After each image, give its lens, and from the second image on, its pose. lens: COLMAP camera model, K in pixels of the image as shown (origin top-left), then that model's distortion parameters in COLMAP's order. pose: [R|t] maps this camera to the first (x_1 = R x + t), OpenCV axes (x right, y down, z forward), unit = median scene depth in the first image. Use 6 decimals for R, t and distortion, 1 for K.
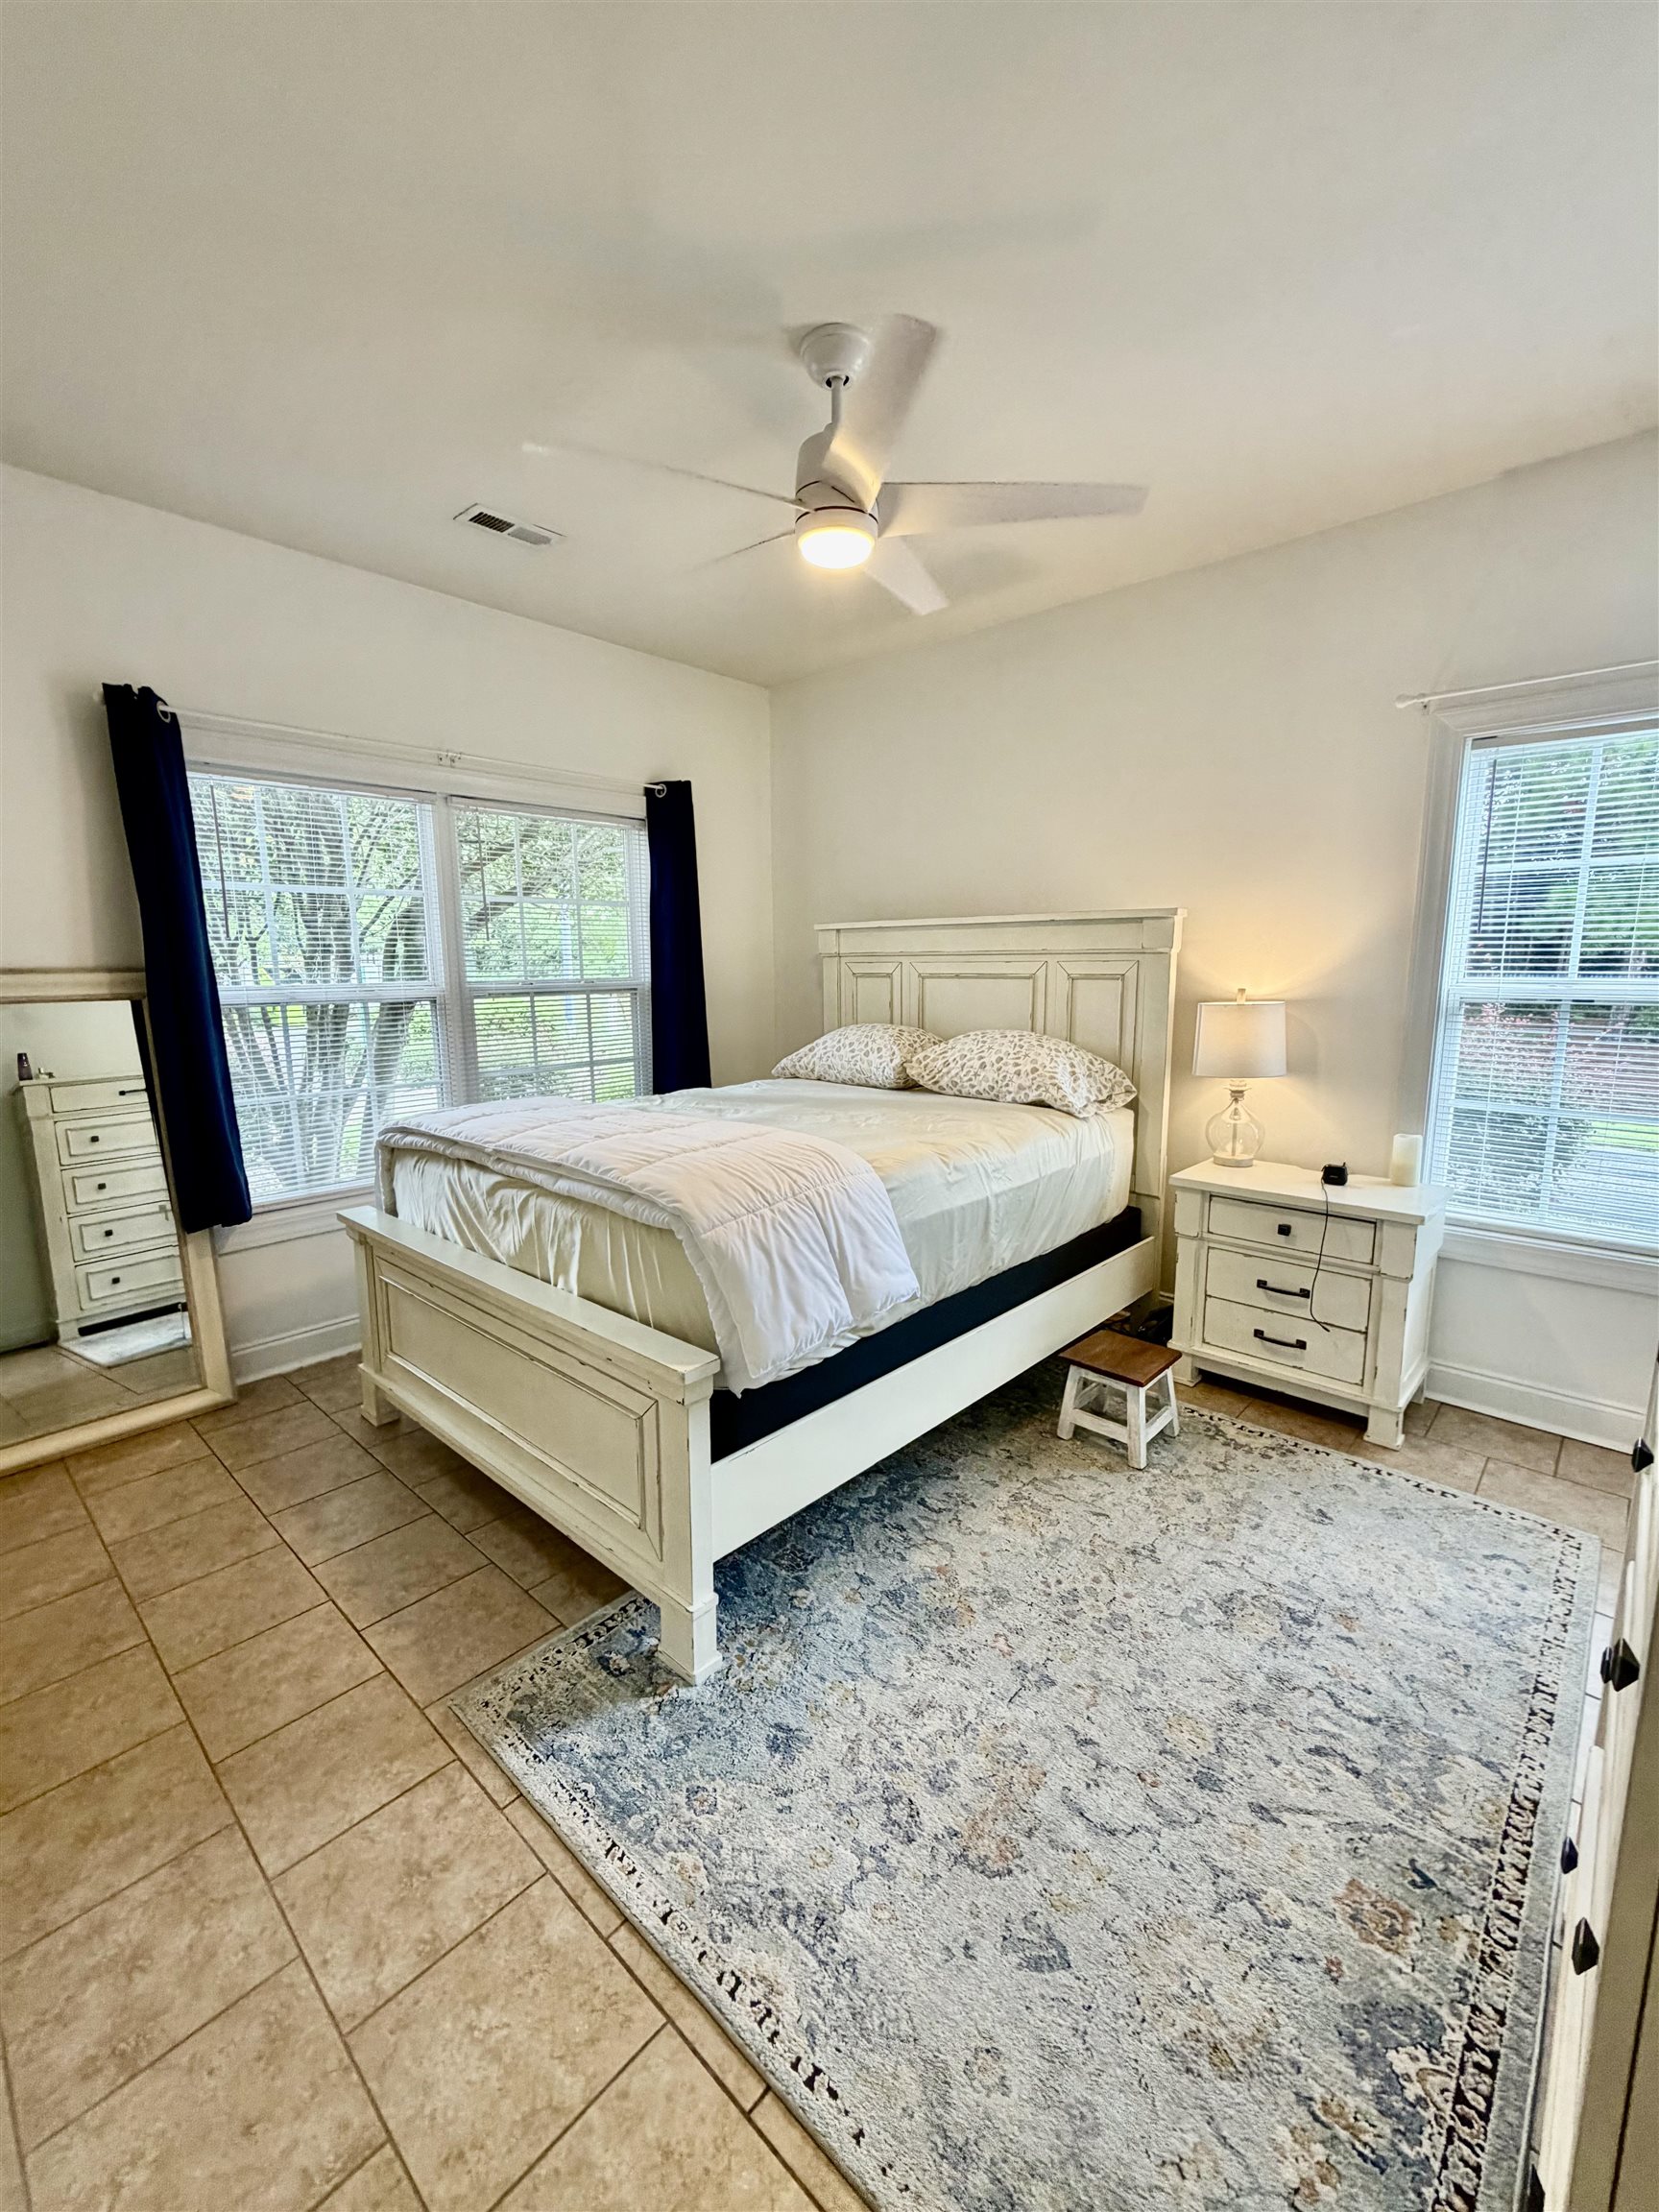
lens RADIAL K [[902.4, 0, 825.9], [0, 902.4, 1104.1], [0, 0, 1]] dist [-0.002479, 0.000241]
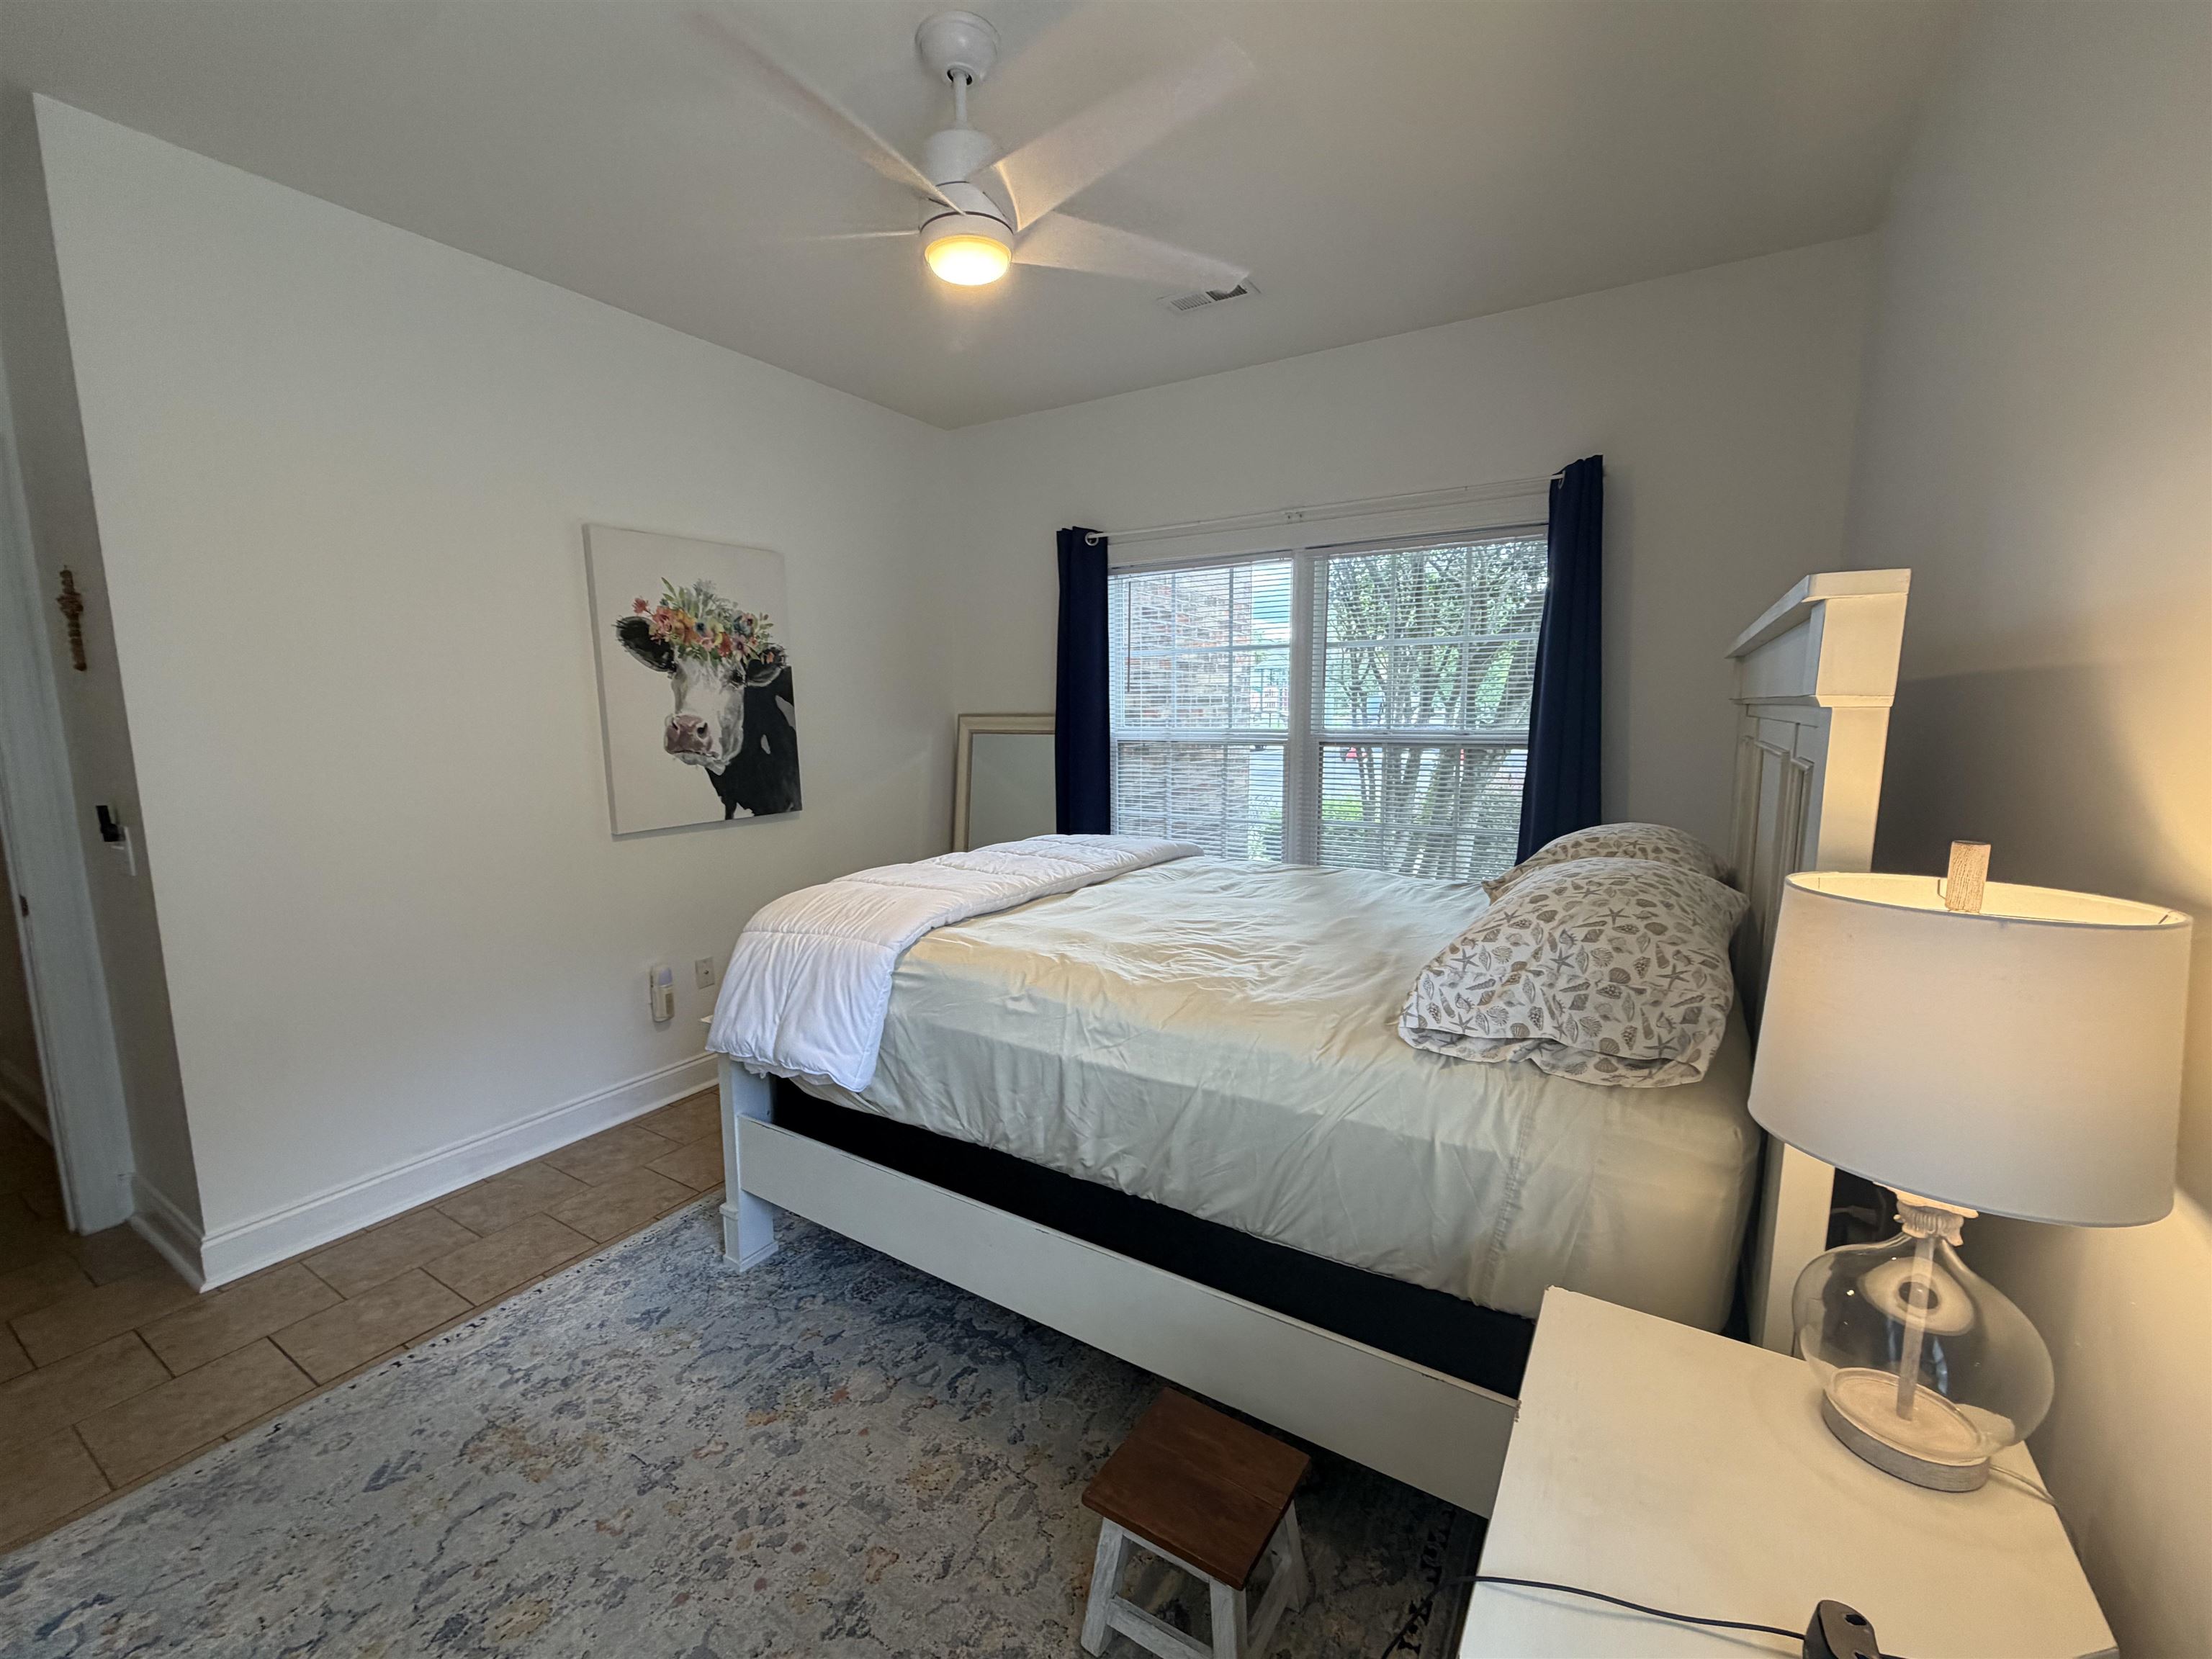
lens RADIAL K [[902.4, 0, 1104.9], [0, 902.4, 842.9], [0, 0, 1]] dist [-0.002479, 0.000241]
pose [[0.189961, 0.149702, -0.970311, 0.888530], [-0.149456, 0.981198, 0.122122, -0.159376], [0.970349, 0.121821, 0.208763, 0.917674]]
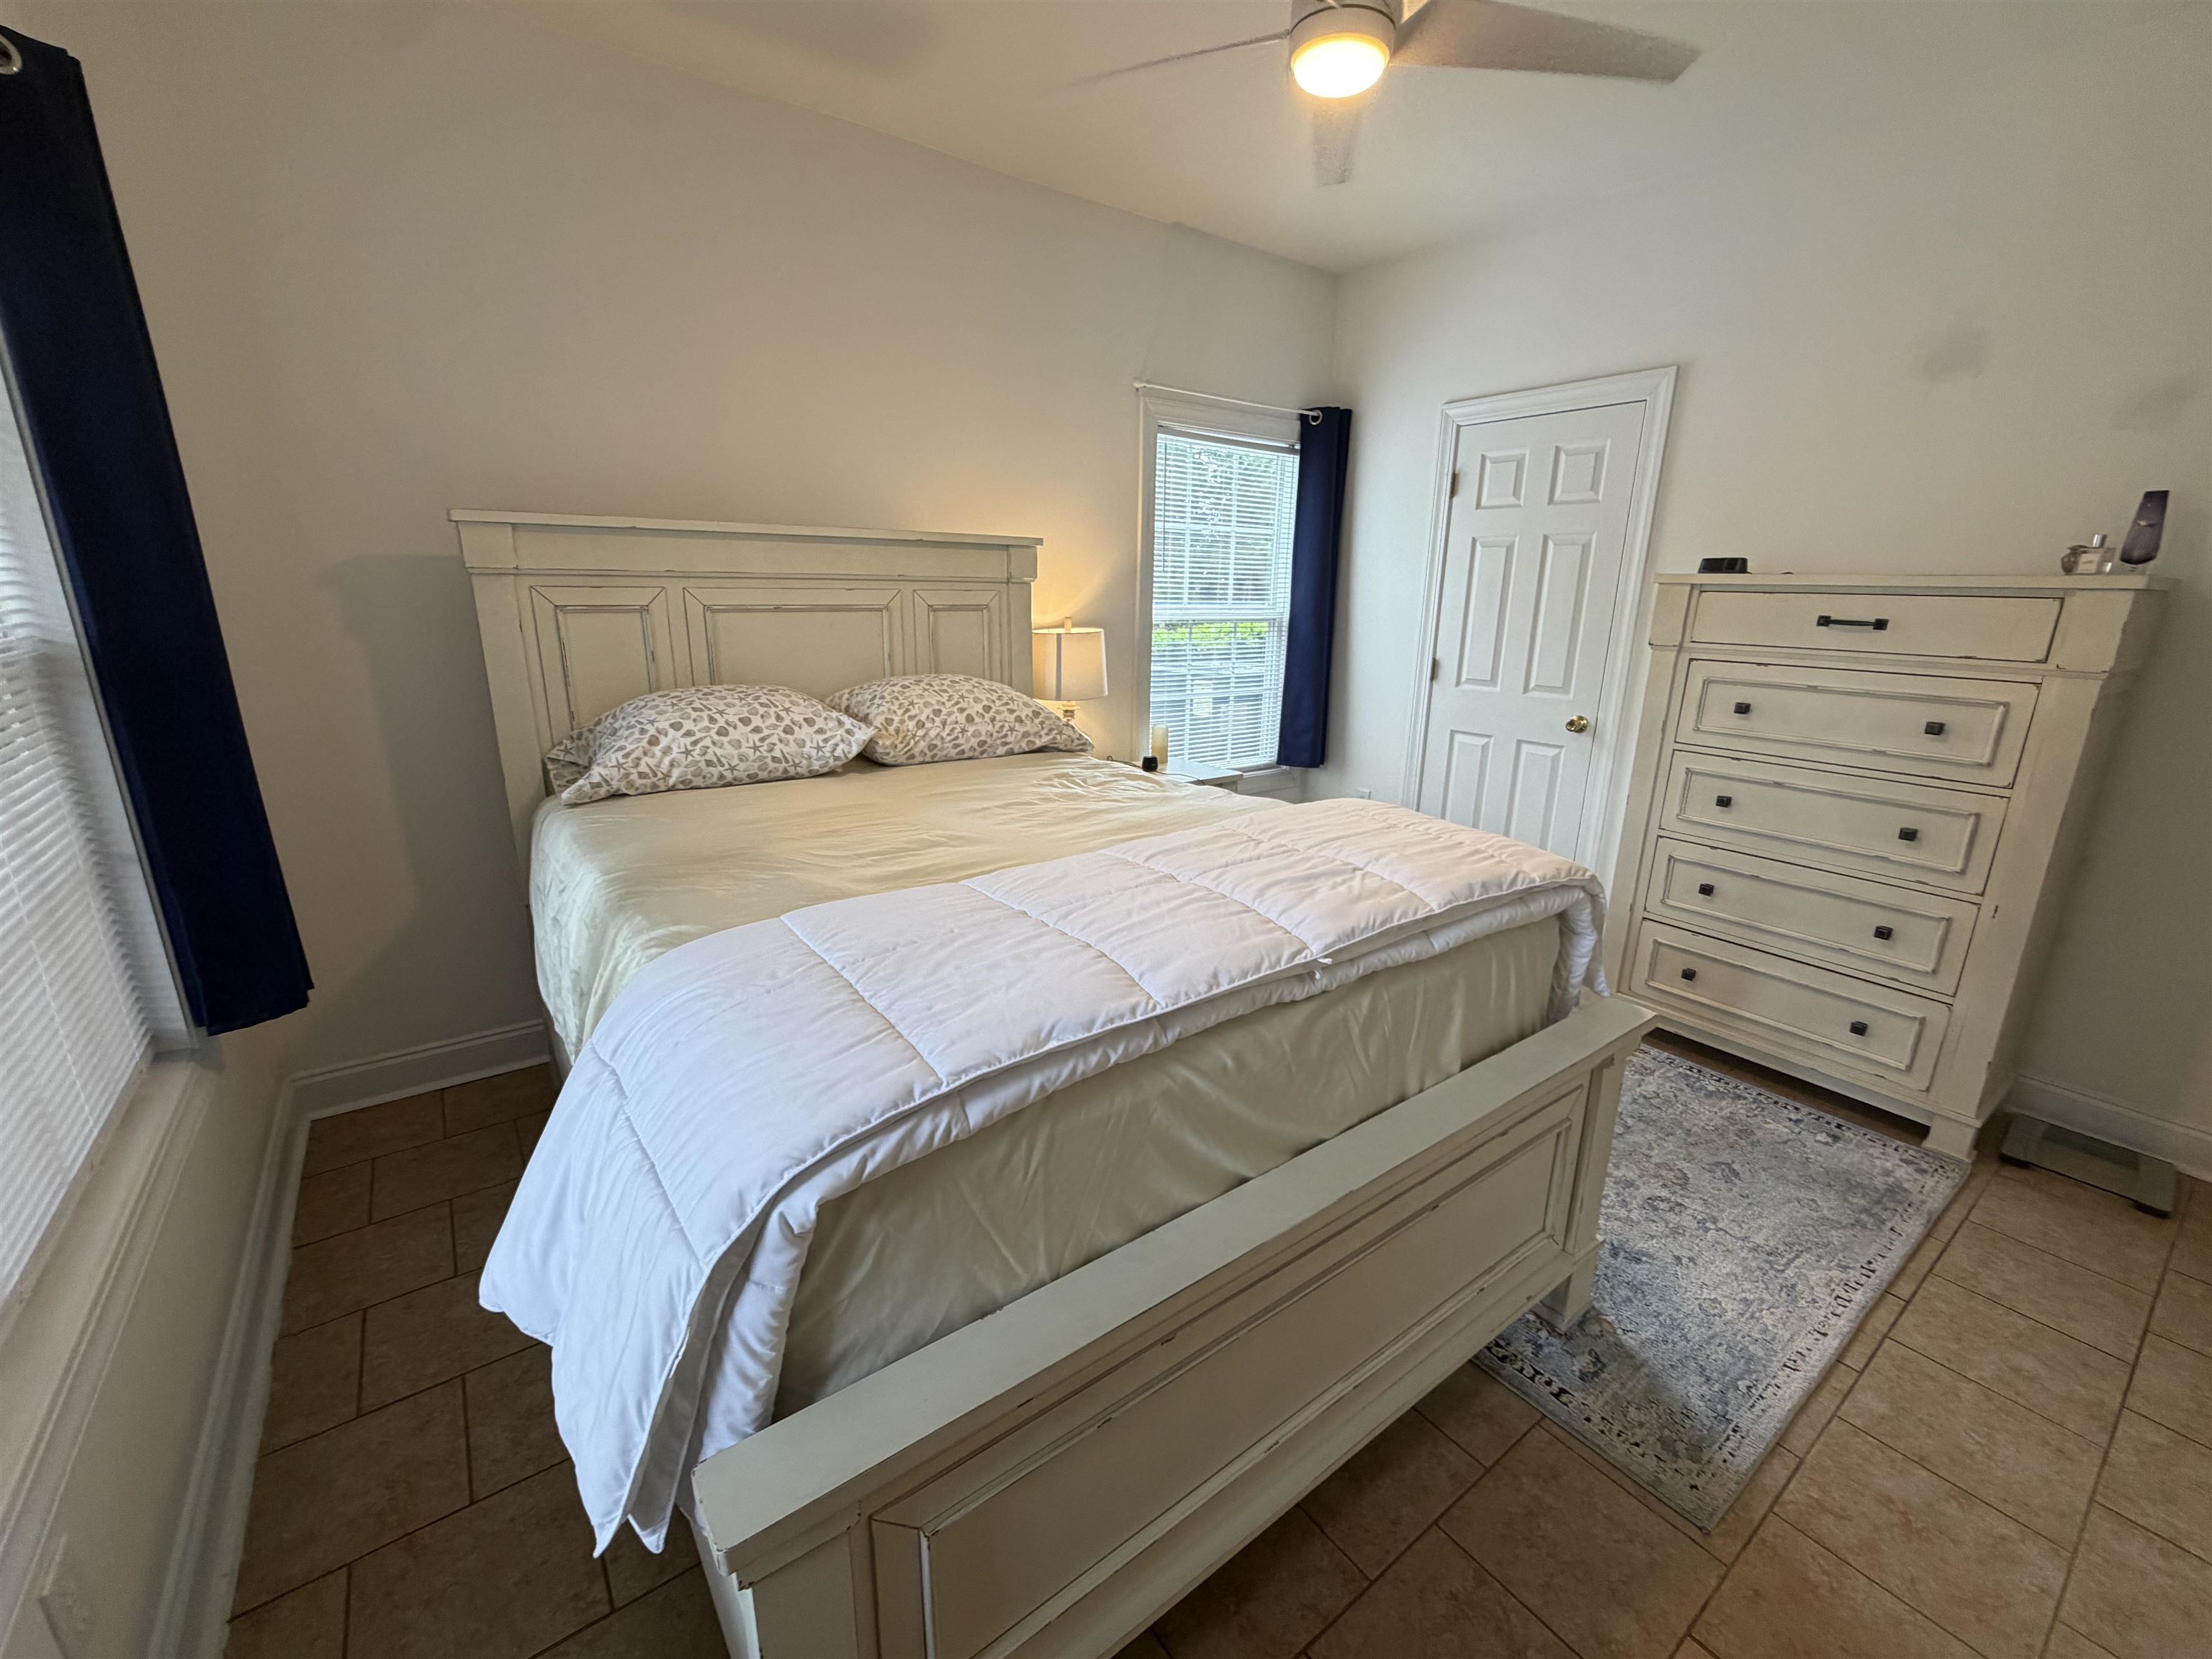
lens RADIAL K [[902.4, 0, 1102.5], [0, 902.4, 834.1], [0, 0, 1]] dist [-0.002479, 0.000241]
pose [[0.198518, -0.249955, 0.947688, -0.864422], [0.137244, 0.964495, 0.225638, -0.155088], [-0.970440, 0.085271, 0.225775, 0.980077]]
